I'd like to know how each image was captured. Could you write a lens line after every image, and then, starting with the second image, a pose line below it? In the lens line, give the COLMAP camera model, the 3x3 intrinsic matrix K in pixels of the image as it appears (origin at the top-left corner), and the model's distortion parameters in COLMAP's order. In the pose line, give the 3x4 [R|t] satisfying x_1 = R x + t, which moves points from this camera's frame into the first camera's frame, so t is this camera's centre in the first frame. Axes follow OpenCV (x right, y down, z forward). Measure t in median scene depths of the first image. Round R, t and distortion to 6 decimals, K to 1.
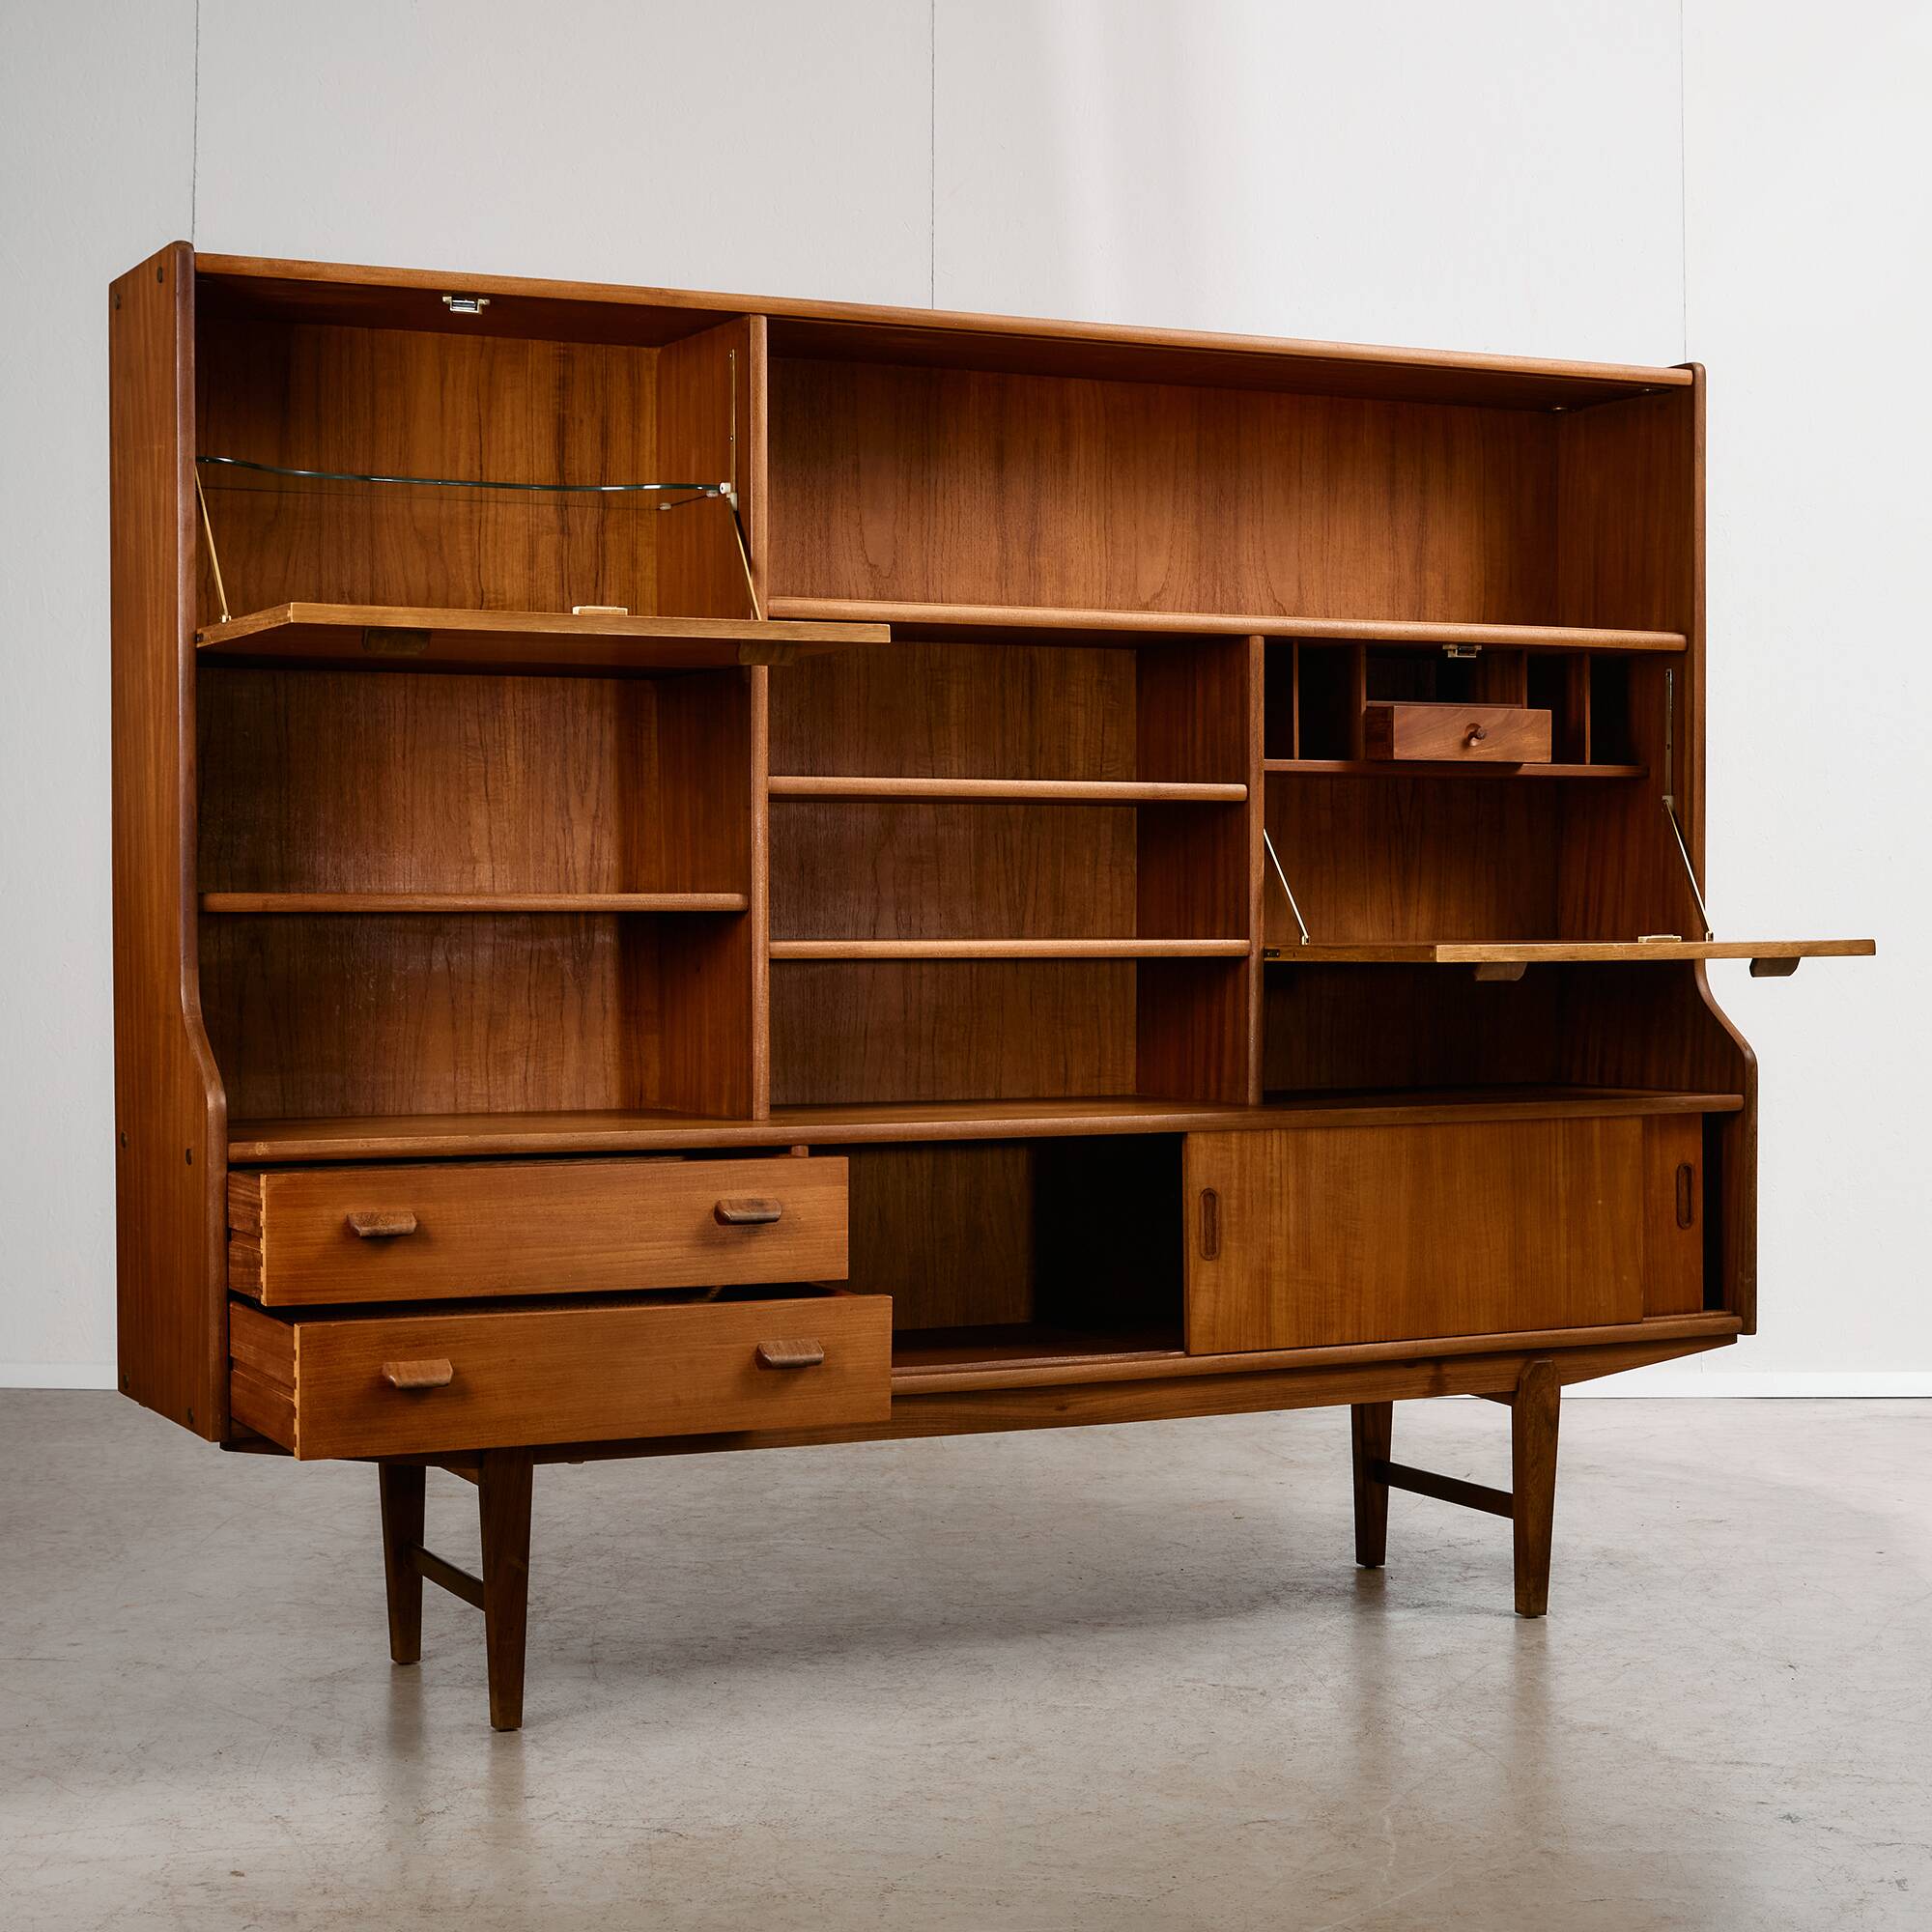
lens RADIAL K [[4011.2, 0, 1005.7], [0, 4011.2, 876.9], [0, 0, 1]] dist [-0.089188, 0.000000]
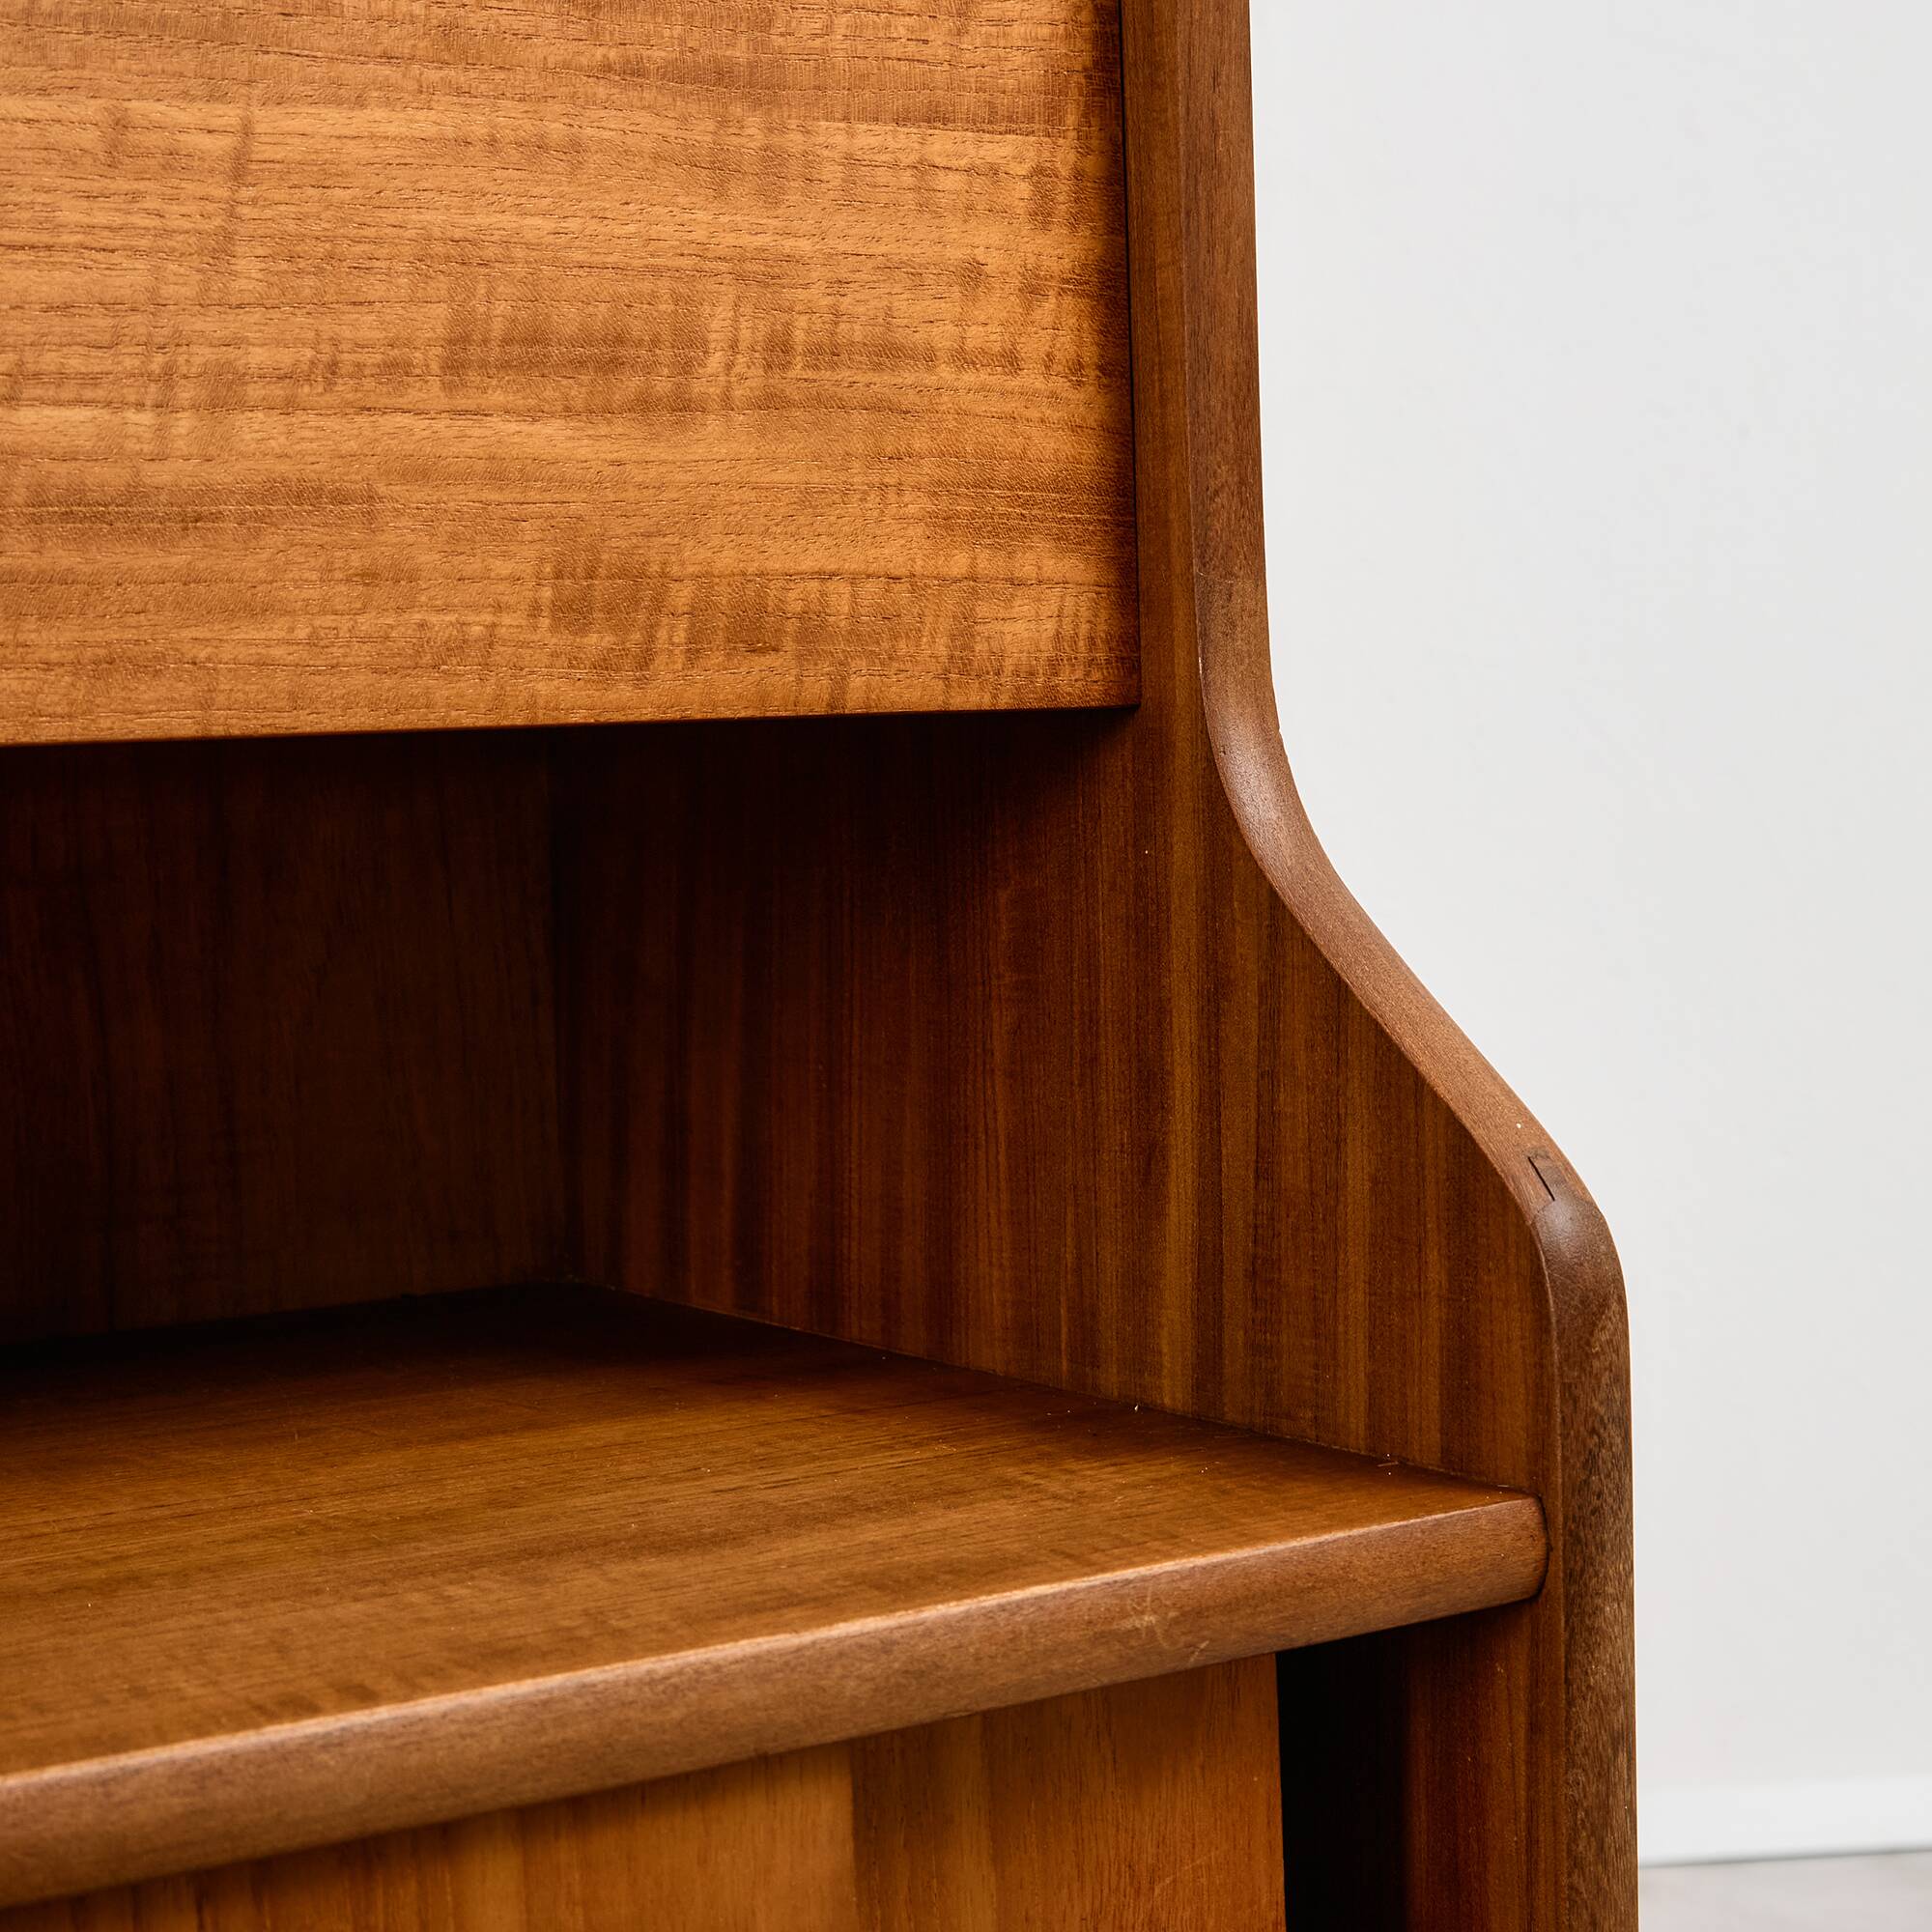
lens RADIAL K [[4011.2, 0, 963.7], [0, 4011.2, 966.3], [0, 0, 1]] dist [-0.089188, 0.000000]
pose [[0.994311, -0.042104, 0.097845, 0.149706], [0.035311, 0.996911, 0.070149, 0.022937], [-0.100496, -0.066295, 0.992726, 0.858547]]
